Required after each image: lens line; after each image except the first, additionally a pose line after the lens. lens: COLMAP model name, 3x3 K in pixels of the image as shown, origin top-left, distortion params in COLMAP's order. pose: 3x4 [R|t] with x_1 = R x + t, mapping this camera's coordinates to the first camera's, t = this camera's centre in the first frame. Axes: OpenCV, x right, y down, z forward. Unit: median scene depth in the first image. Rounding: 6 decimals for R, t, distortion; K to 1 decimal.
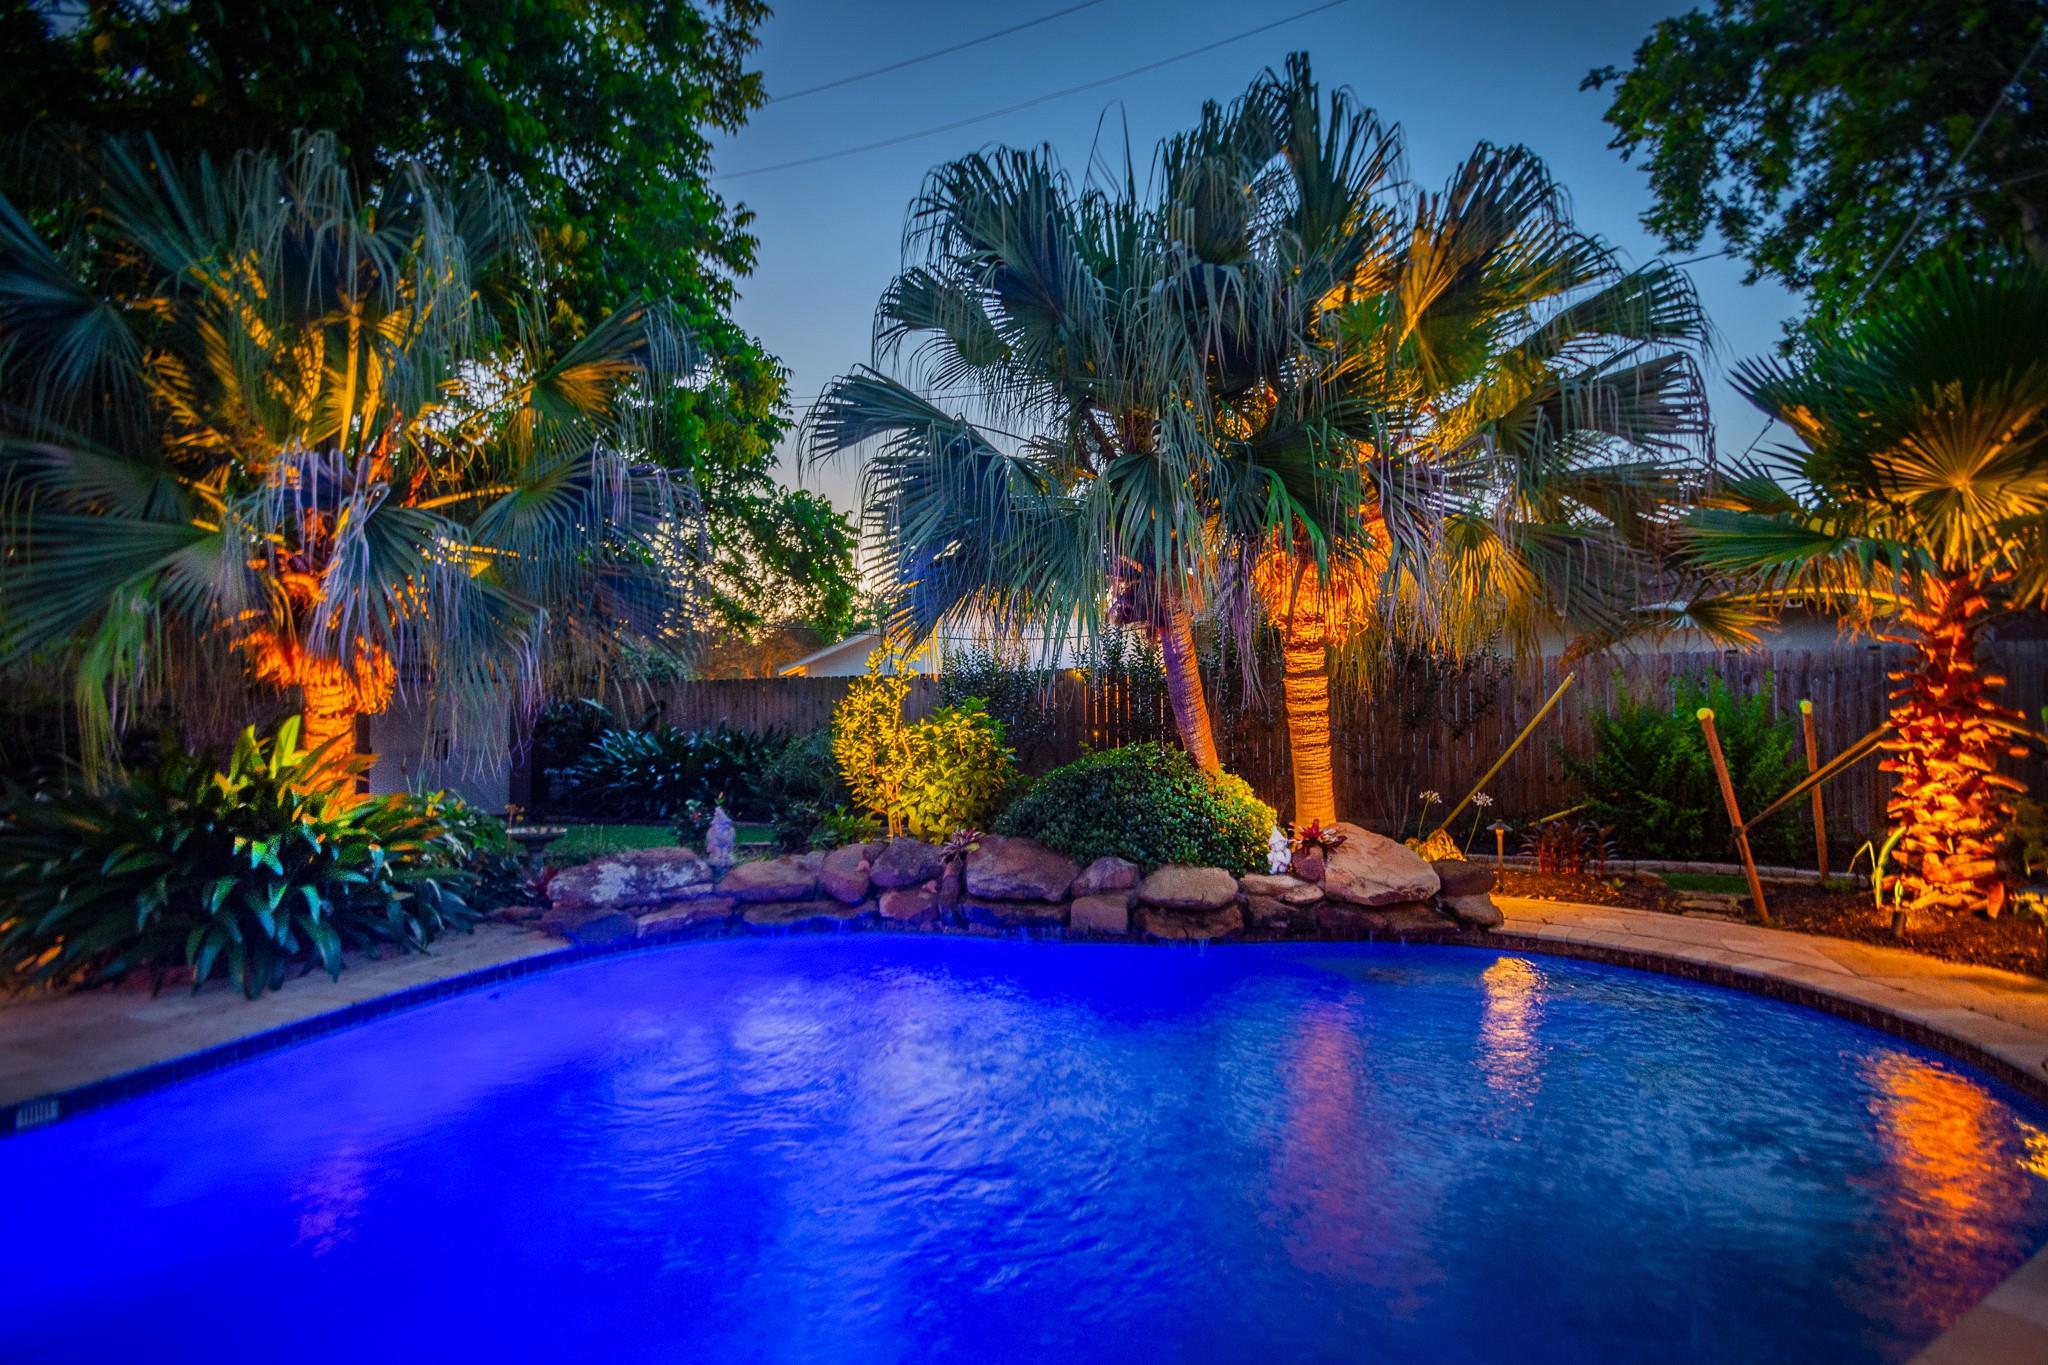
lens RADIAL K [[913.1, 0, 1015.8], [0, 913.1, 707.4], [0, 0, 1]] dist [0.022377, -0.021662]
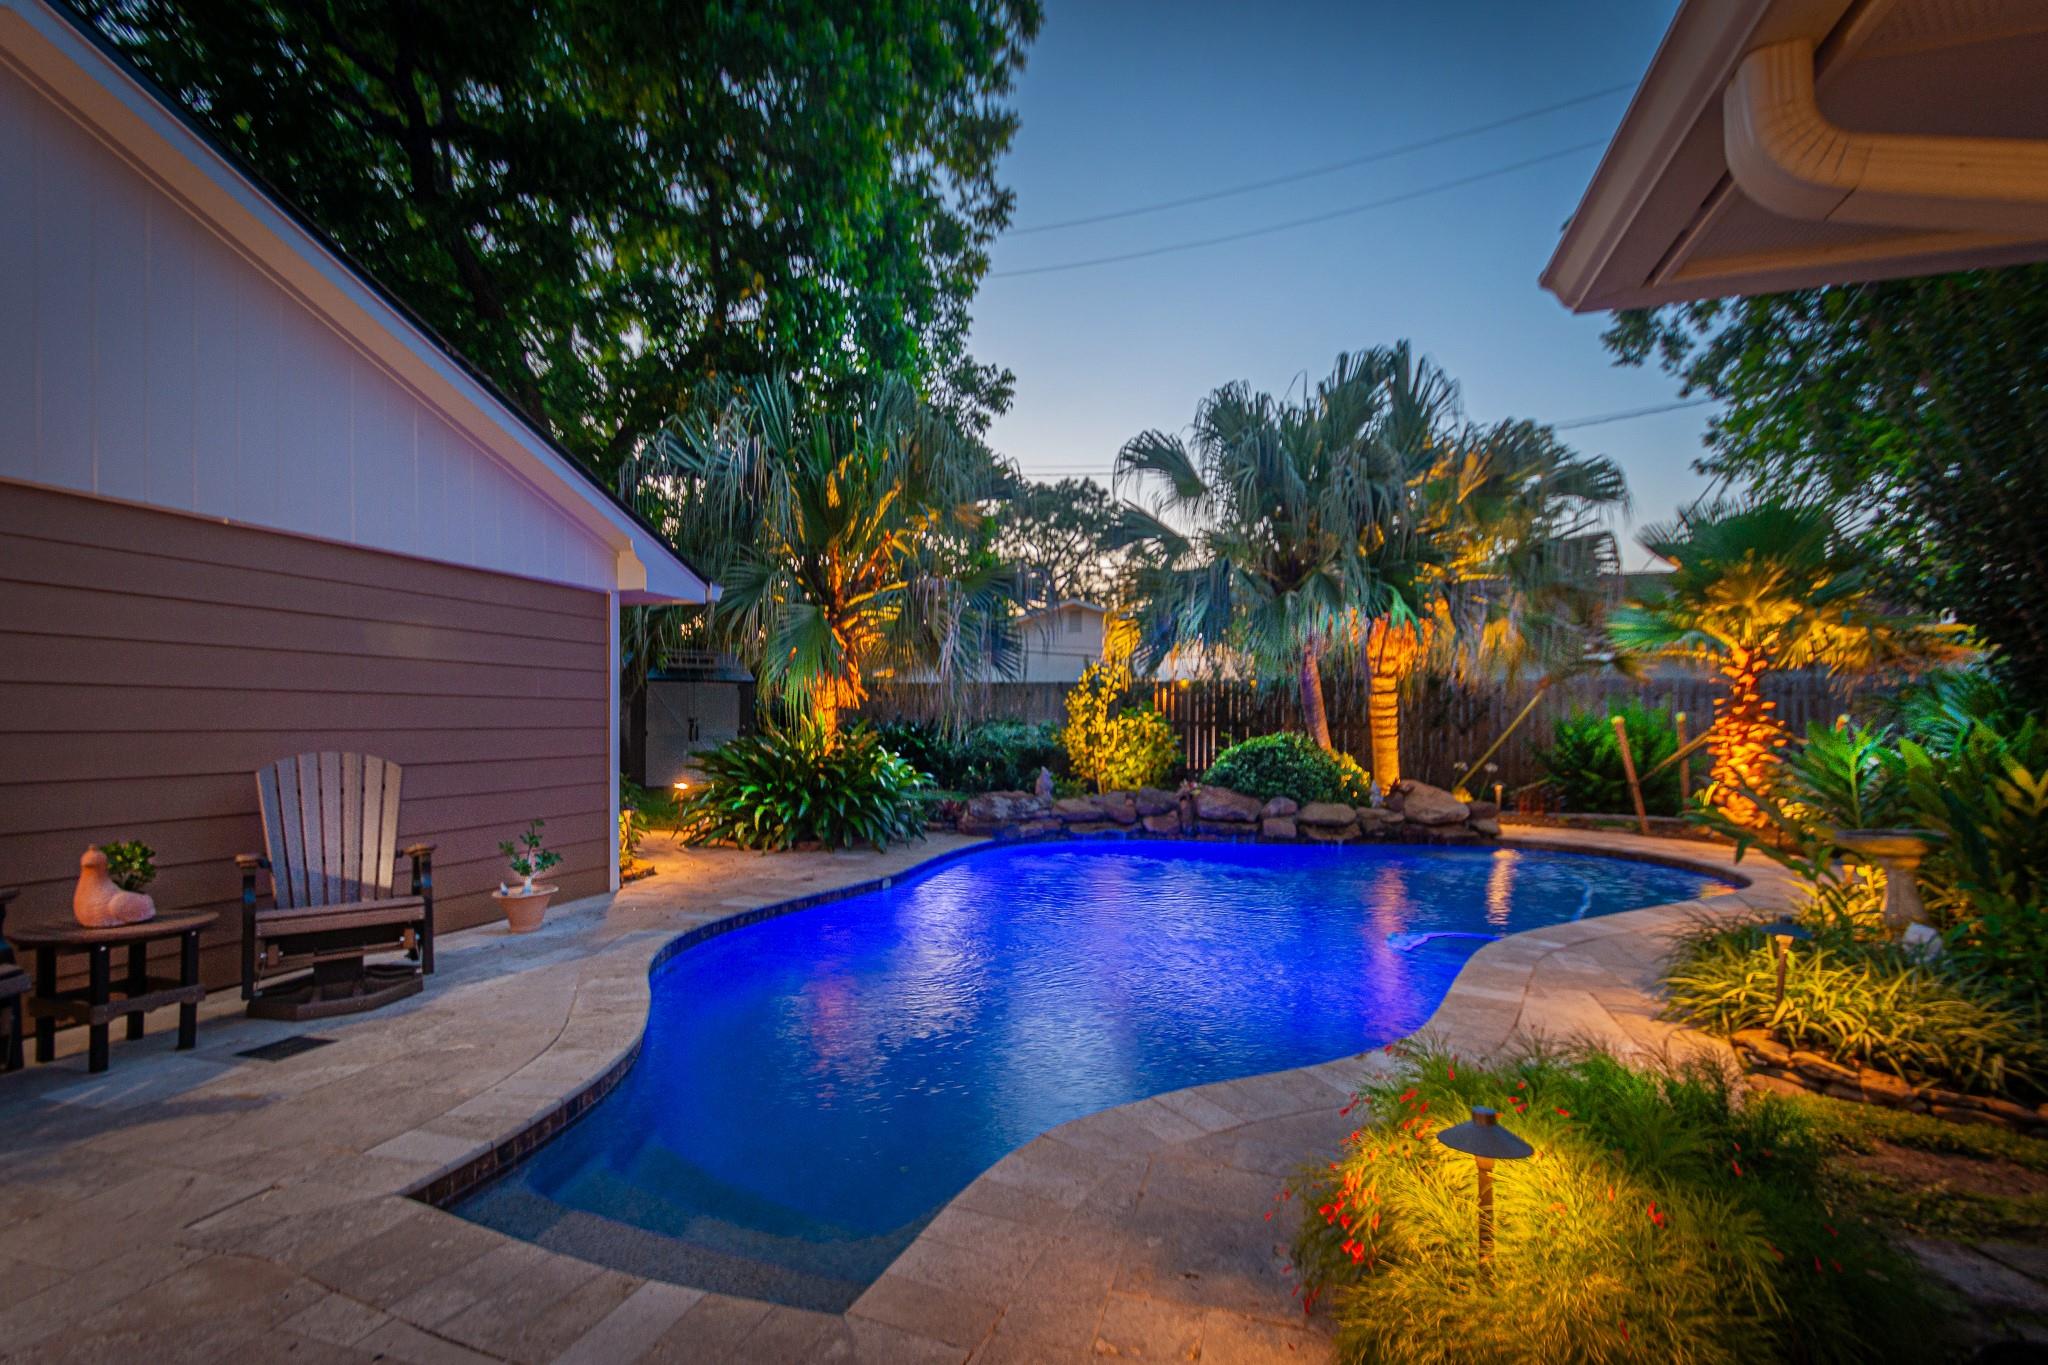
lens RADIAL K [[923.8, 0, 1011.8], [0, 923.8, 728.9], [0, 0, 1]] dist [0.011766, -0.000061]
pose [[0.999217, 0.015205, 0.036527, -0.476687], [-0.016154, 0.999536, 0.025817, -0.003431], [-0.036118, -0.026386, 0.998999, -0.738395]]
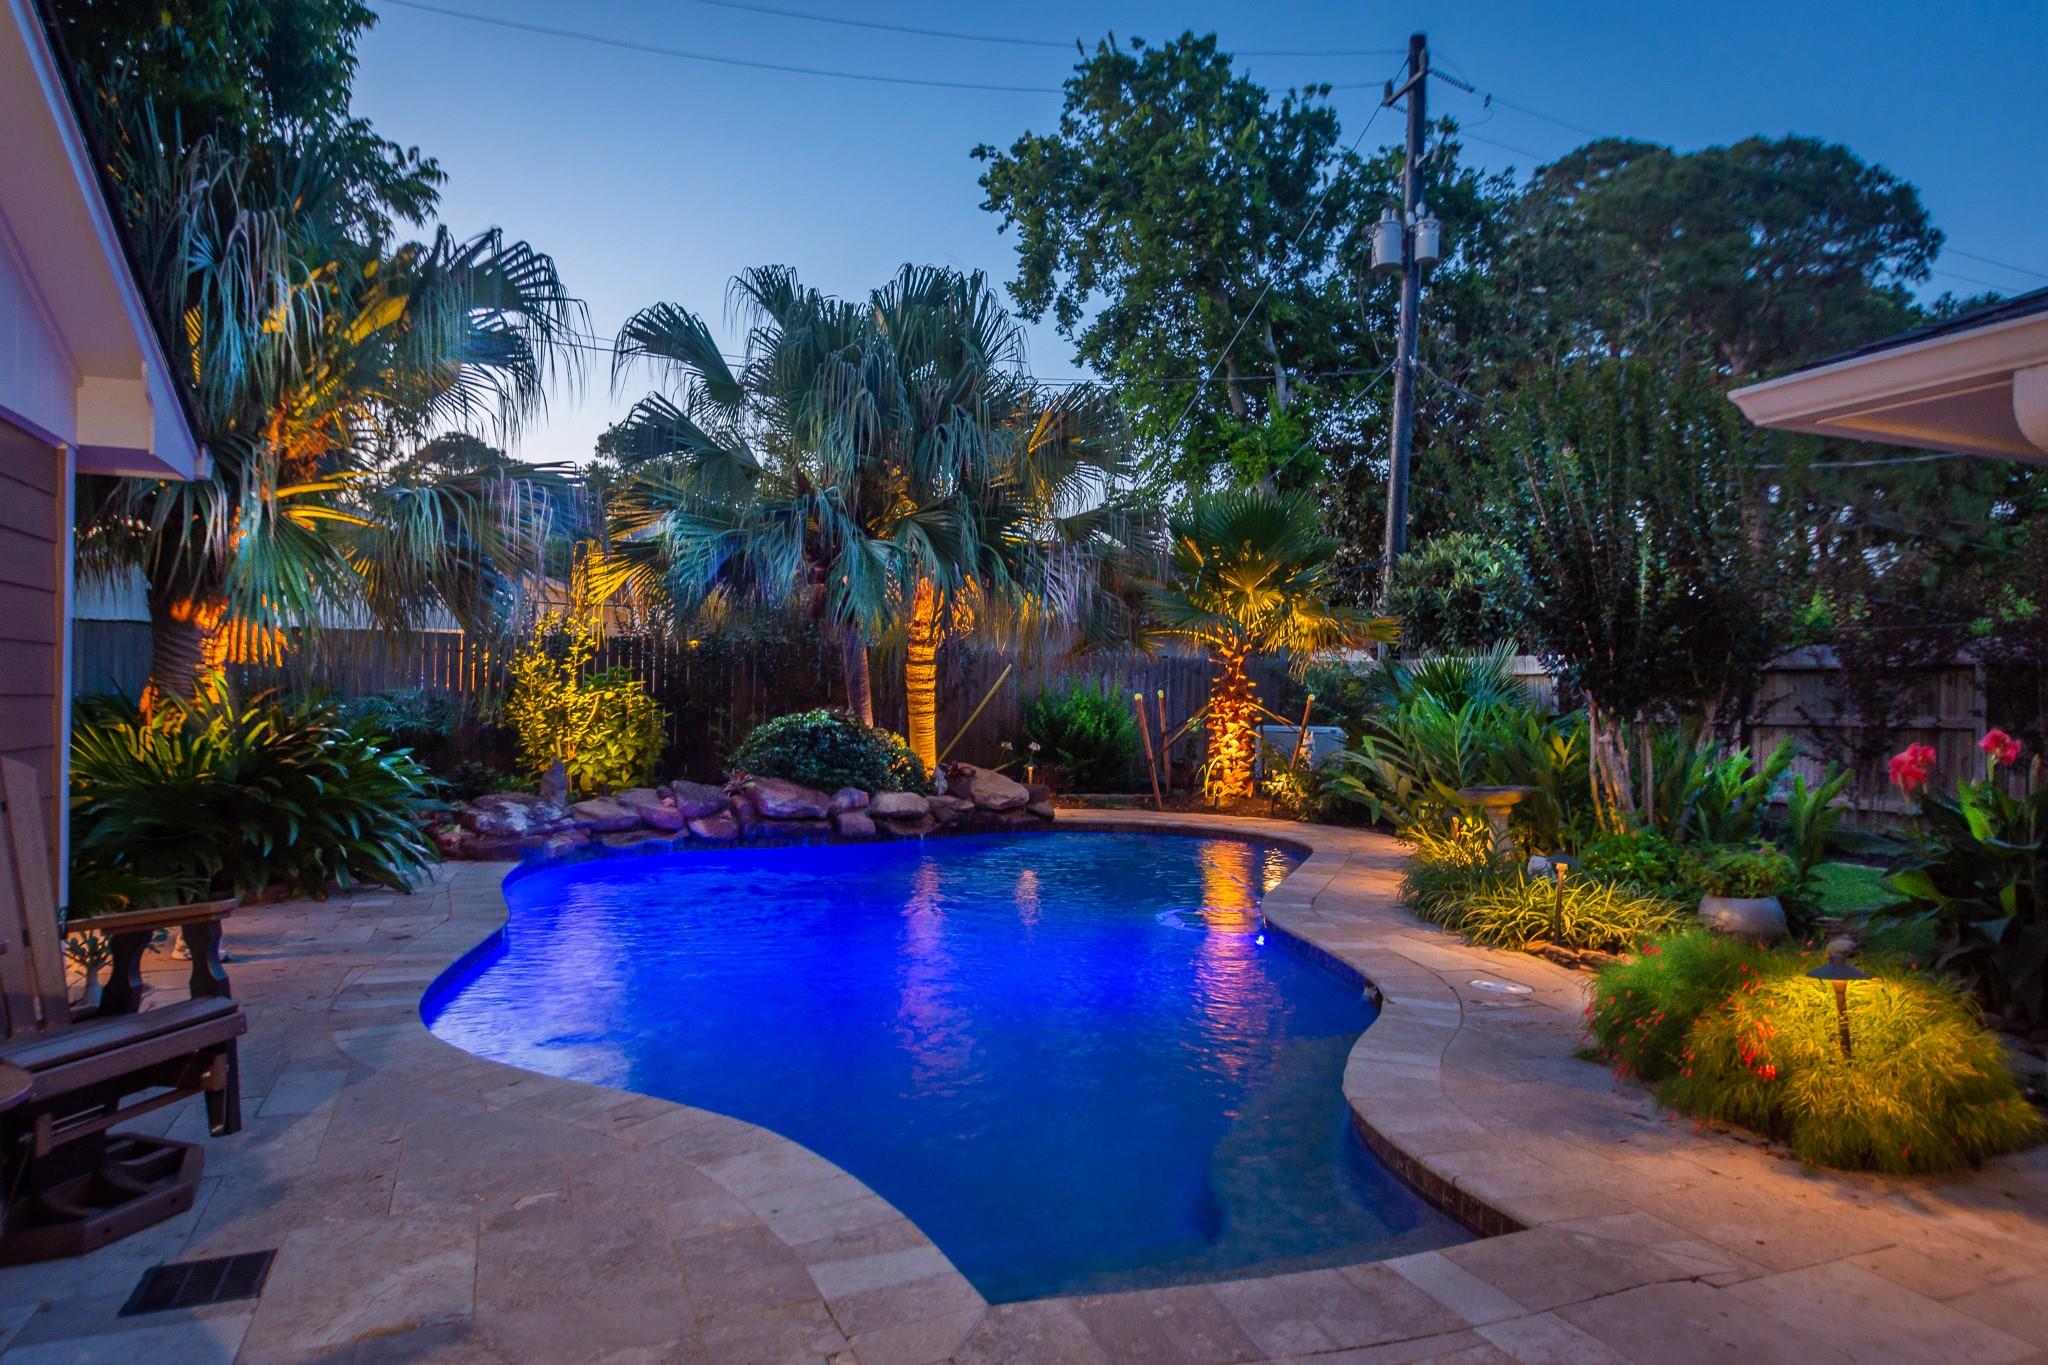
lens RADIAL K [[1258.8, 0, 1013.4], [0, 1258.8, 713.9], [0, 0, 1]] dist [0.001939, 0.002608]
pose [[0.741804, 0.015038, 0.670448, -1.037144], [-0.034627, 0.999274, 0.015899, 0.009186], [-0.669722, -0.035009, 0.741787, -0.634558]]
